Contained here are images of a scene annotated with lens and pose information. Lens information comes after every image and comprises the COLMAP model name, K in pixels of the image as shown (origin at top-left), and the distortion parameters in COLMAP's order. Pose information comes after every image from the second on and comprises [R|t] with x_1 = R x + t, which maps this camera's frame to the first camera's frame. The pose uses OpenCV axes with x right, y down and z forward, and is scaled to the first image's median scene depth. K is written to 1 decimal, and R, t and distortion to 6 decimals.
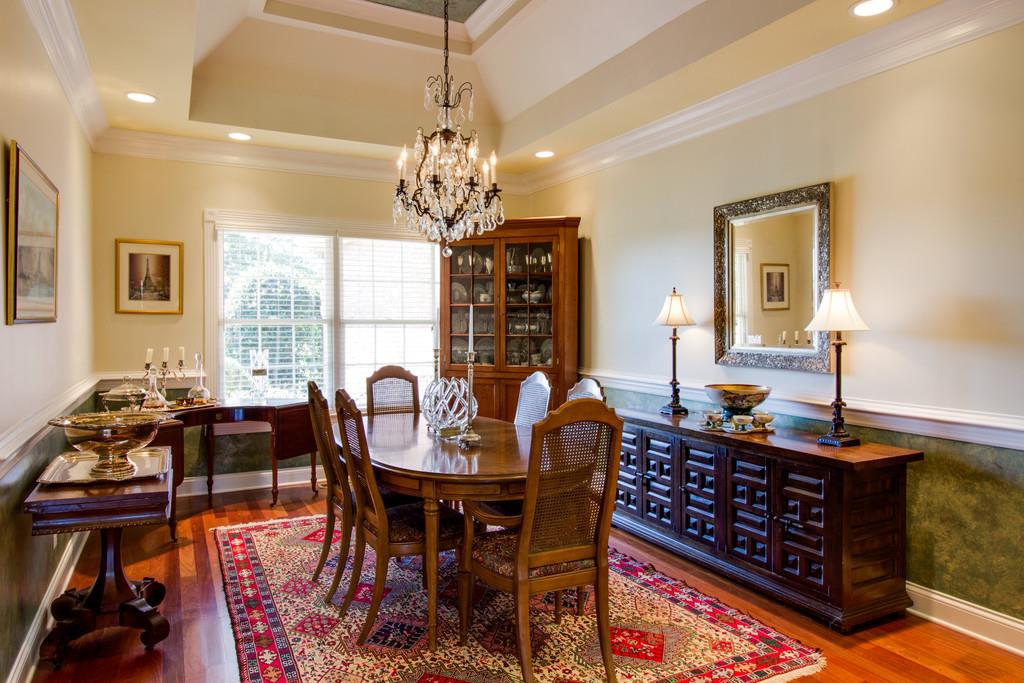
lens RADIAL K [[673.1, 0, 504.5], [0, 673.1, 333.6], [0, 0, 1]] dist [-0.001812, 0.000127]
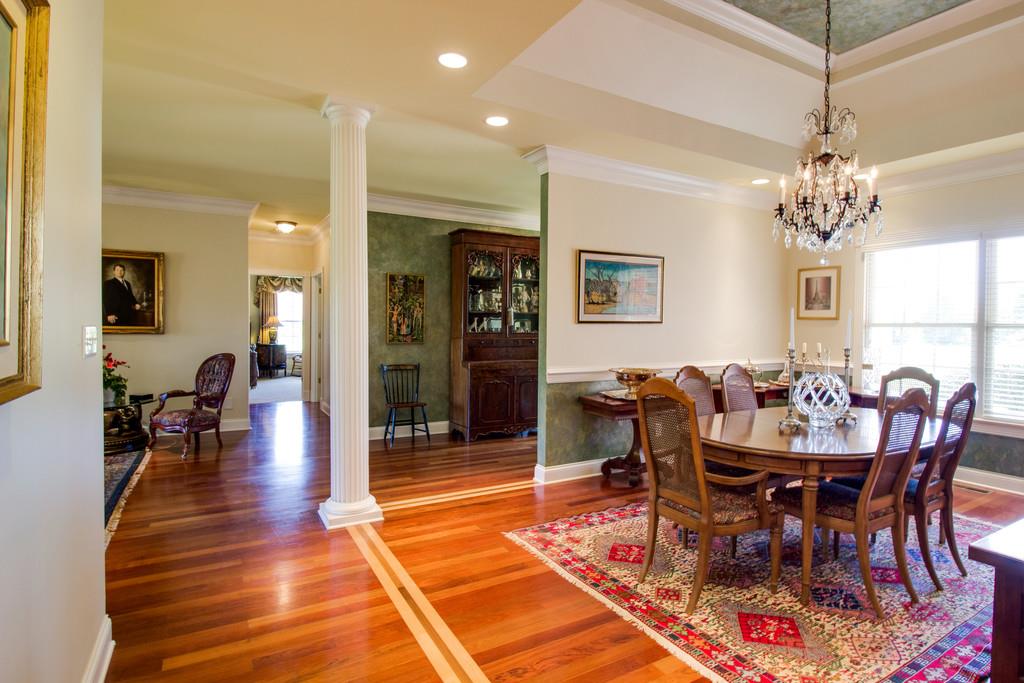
lens RADIAL K [[519.5, 0, 509.9], [0, 519.5, 333.8], [0, 0, 1]] dist [0.006539, -0.001679]
pose [[0.064514, 0.019967, -0.997717, 0.617406], [-0.027071, 0.999467, 0.018251, -0.001826], [0.997550, 0.025832, 0.065020, 0.339543]]
